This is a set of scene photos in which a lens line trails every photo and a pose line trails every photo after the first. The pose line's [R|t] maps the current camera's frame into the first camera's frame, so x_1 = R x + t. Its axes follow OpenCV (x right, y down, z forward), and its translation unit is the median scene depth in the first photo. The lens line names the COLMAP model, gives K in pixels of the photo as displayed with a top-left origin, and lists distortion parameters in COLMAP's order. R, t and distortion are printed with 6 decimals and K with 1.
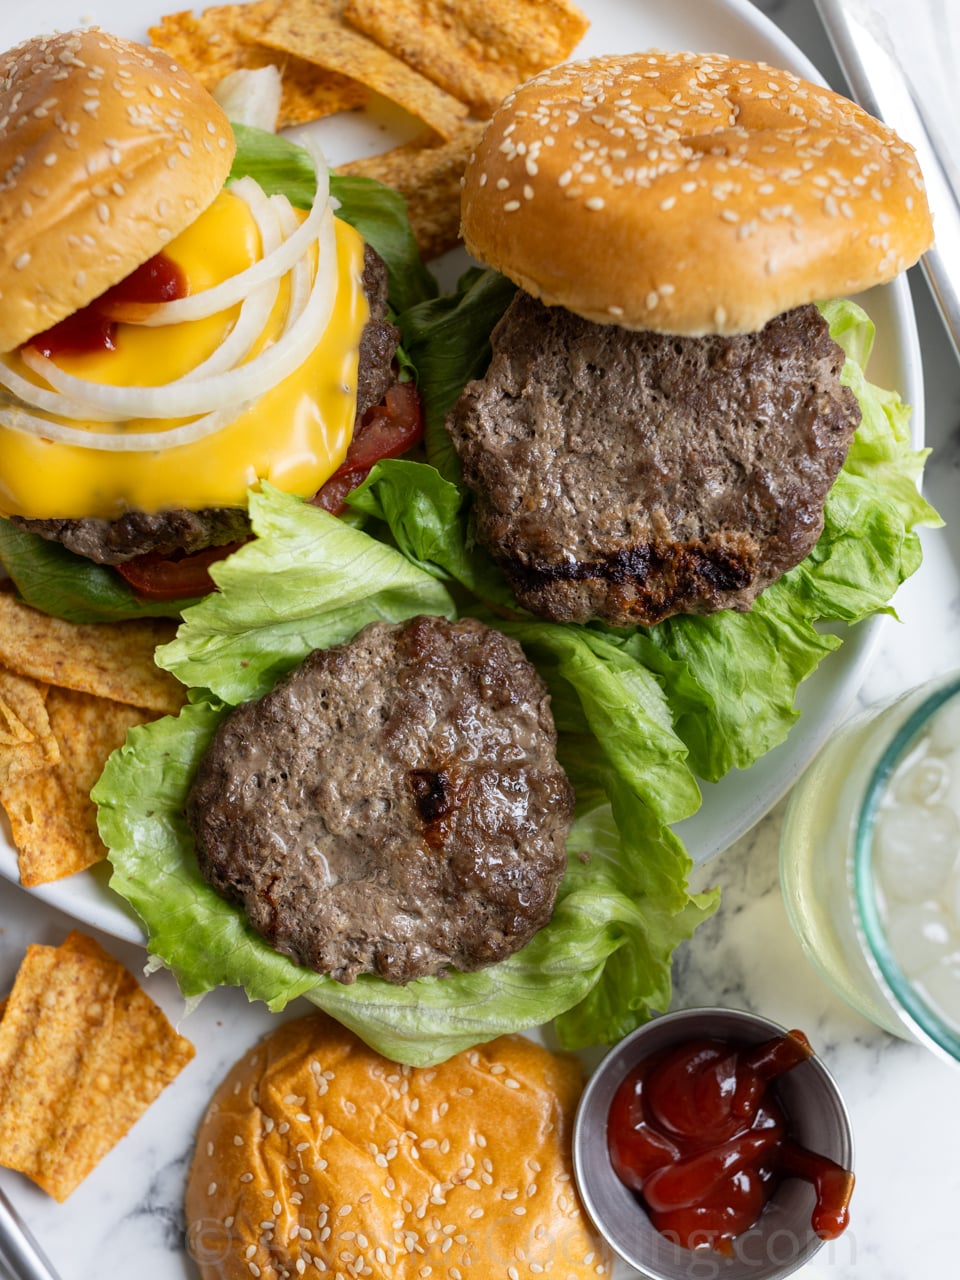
lens RADIAL K [[2294.5, 0, 479.5], [0, 2294.5, 701.3], [0, 0, 1]] dist [0.022209, -0.026496]
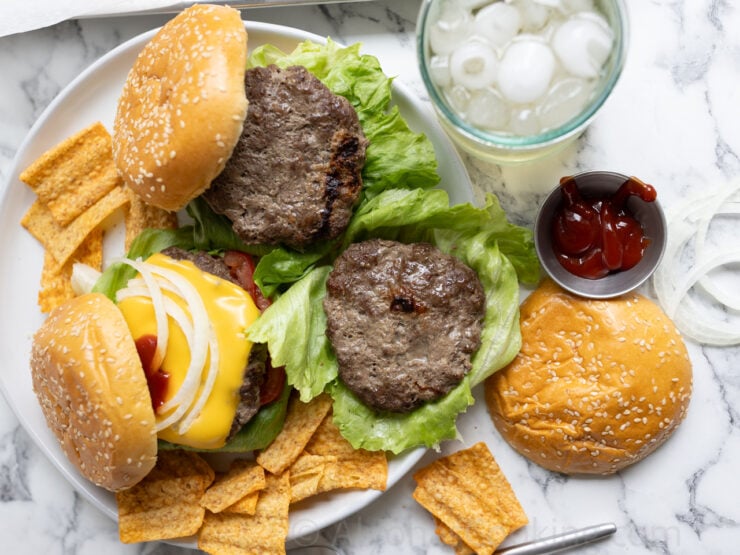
lens RADIAL K [[1326.5, 0, 370.0], [0, 1326.5, 277.5], [0, 0, 1]] dist [0.022209, -0.026496]
pose [[0.317045, -0.946052, -0.066851, 0.078464], [0.945962, 0.320502, -0.049349, 0.064946], [0.068113, -0.047592, 0.996542, -0.272689]]
